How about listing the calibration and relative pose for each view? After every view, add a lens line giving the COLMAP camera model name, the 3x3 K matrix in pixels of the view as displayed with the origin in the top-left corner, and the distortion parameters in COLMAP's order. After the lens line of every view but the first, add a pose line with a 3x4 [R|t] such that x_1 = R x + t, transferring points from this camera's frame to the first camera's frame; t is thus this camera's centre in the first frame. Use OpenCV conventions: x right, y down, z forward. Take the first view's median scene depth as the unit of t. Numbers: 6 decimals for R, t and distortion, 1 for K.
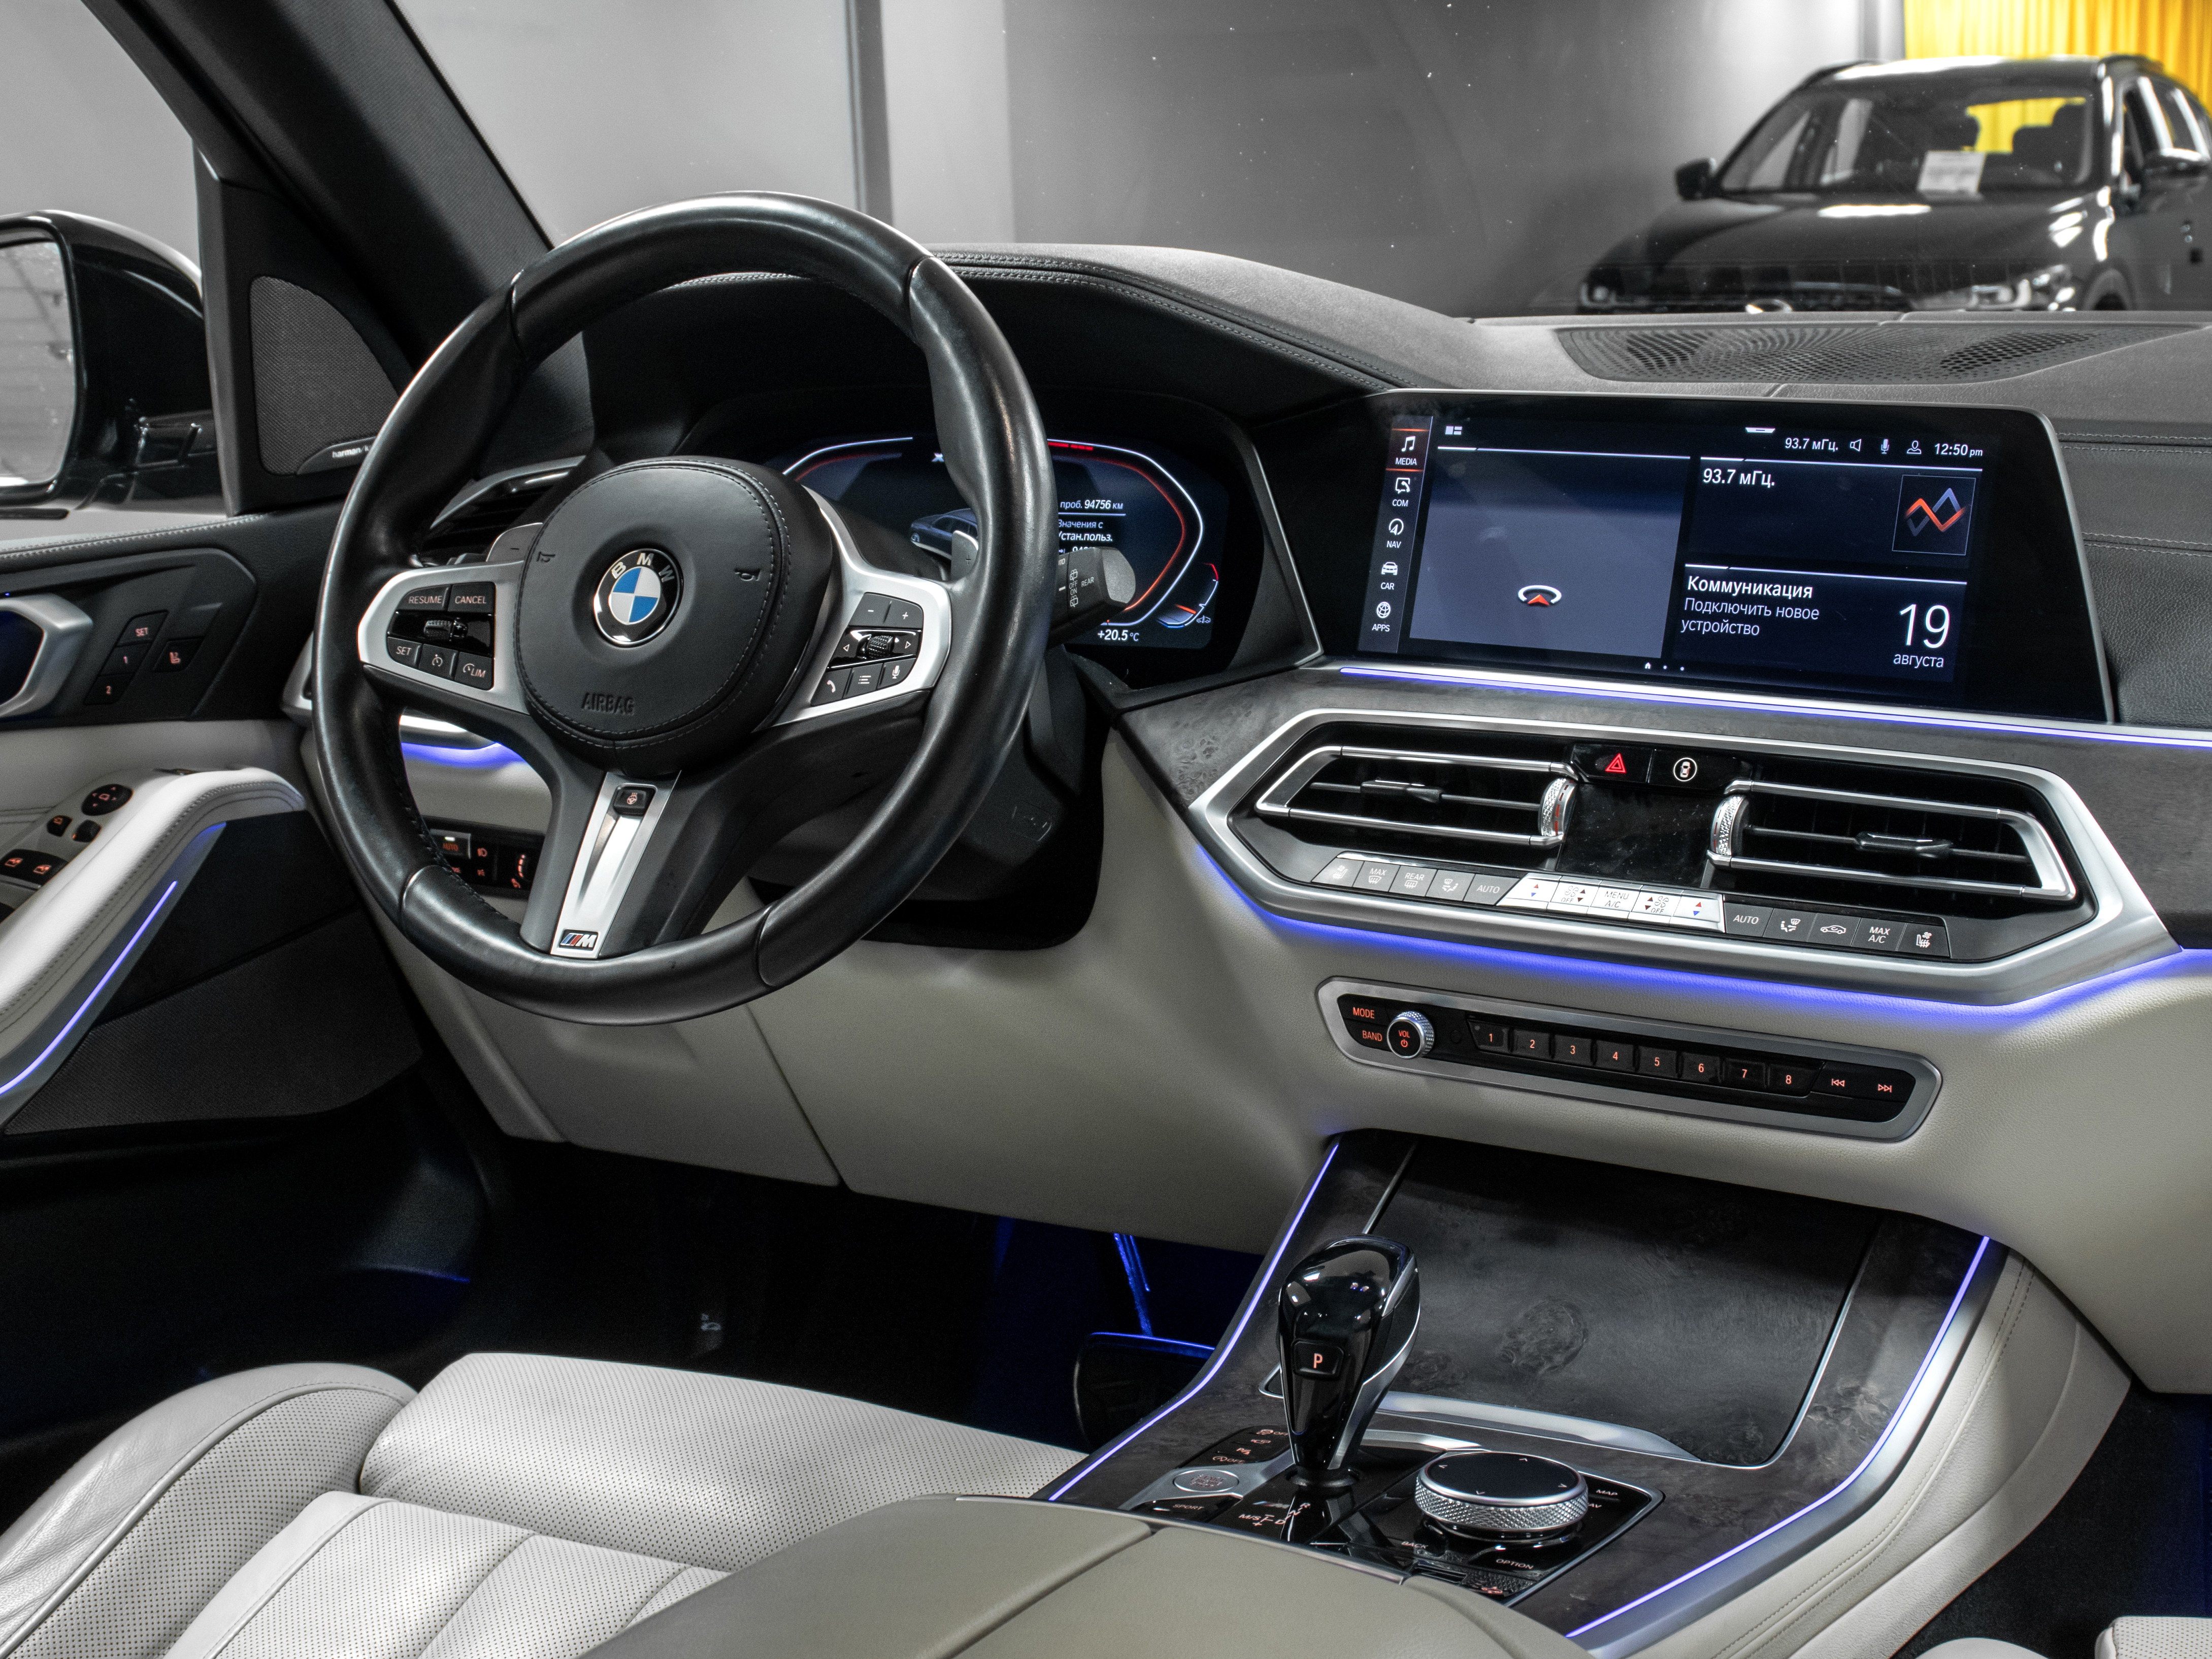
lens RADIAL K [[3155.1, 0, 1106.0], [0, 3155.1, 829.5], [0, 0, 1]] dist [-0.107415, 0.074674]
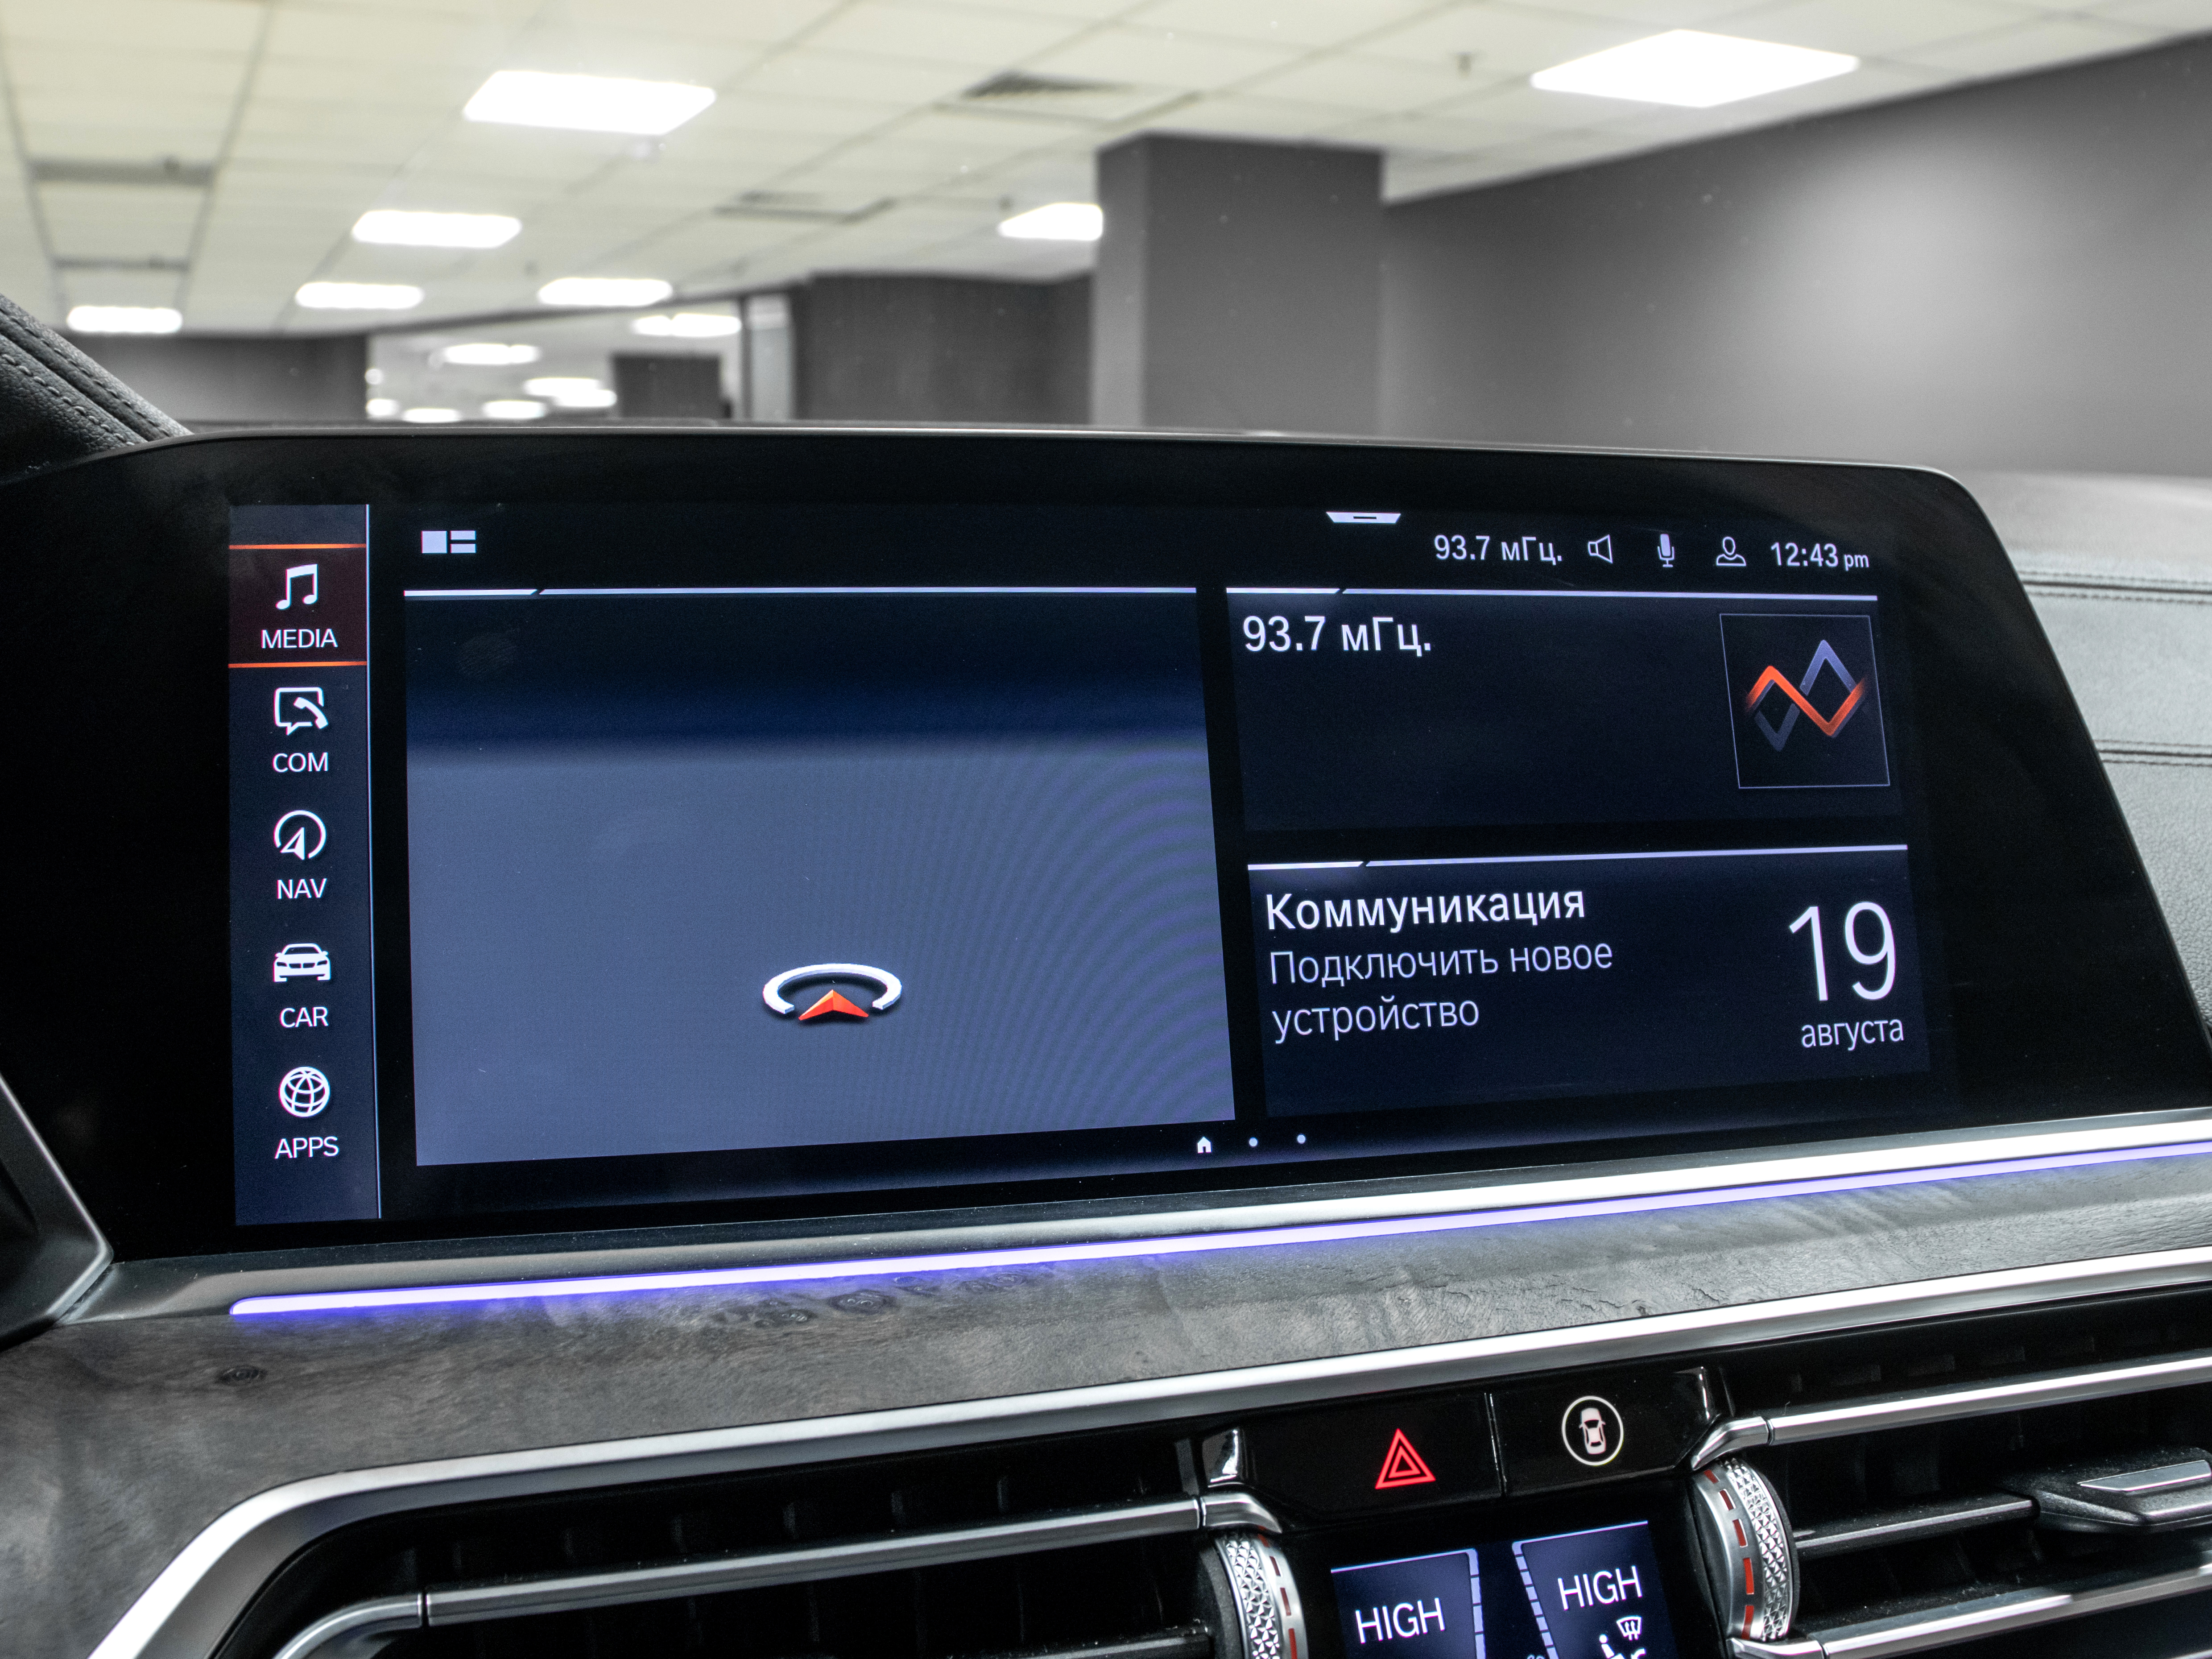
lens RADIAL K [[2194.8, 0, 1104.1], [0, 2194.8, 859.1], [0, 0, 1]] dist [-0.188981, 0.172686]
pose [[0.609419, -0.084122, 0.788373, -0.036069], [0.137398, 0.990516, -0.000518, -0.087517], [-0.780852, 0.108637, 0.615197, 0.851322]]
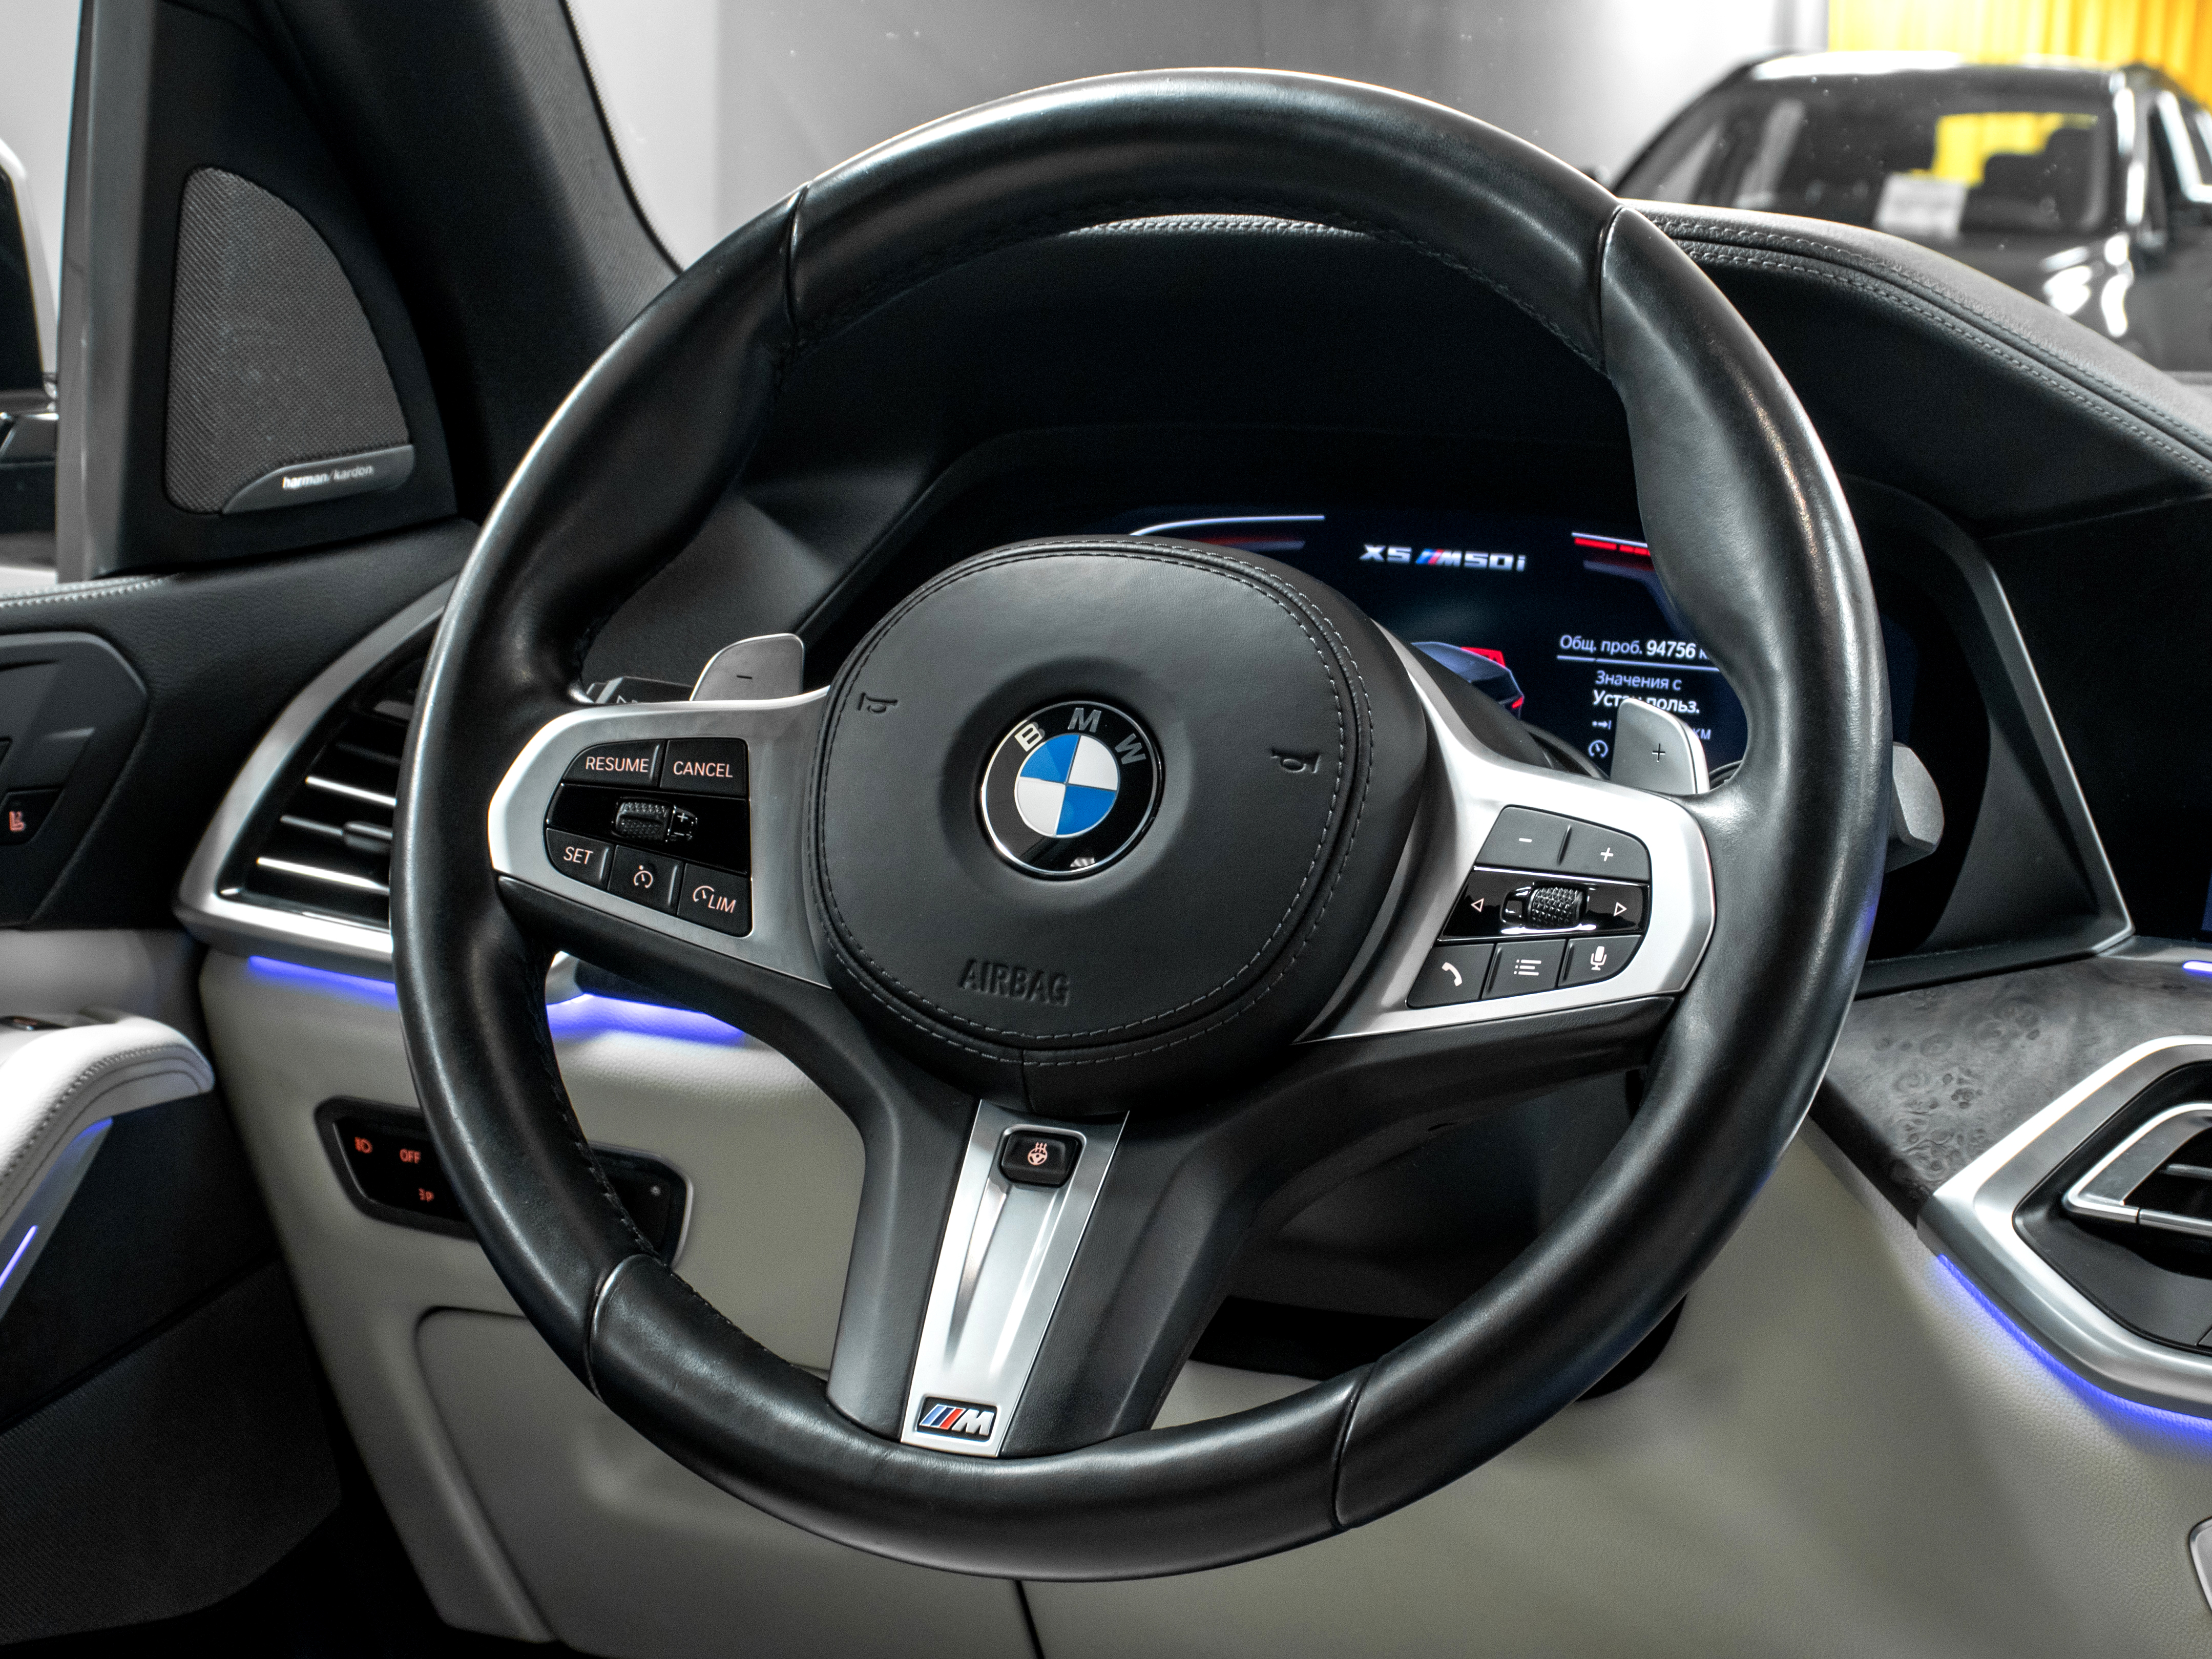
lens RADIAL K [[4012.3, 0, 1106.0], [0, 4012.3, 829.5], [0, 0, 1]] dist [0.006201, -0.023173]
pose [[0.992249, 0.048578, 0.114376, -0.222889], [-0.043900, 0.998107, -0.043070, -0.036961], [-0.116252, 0.037715, 0.992503, 0.303547]]
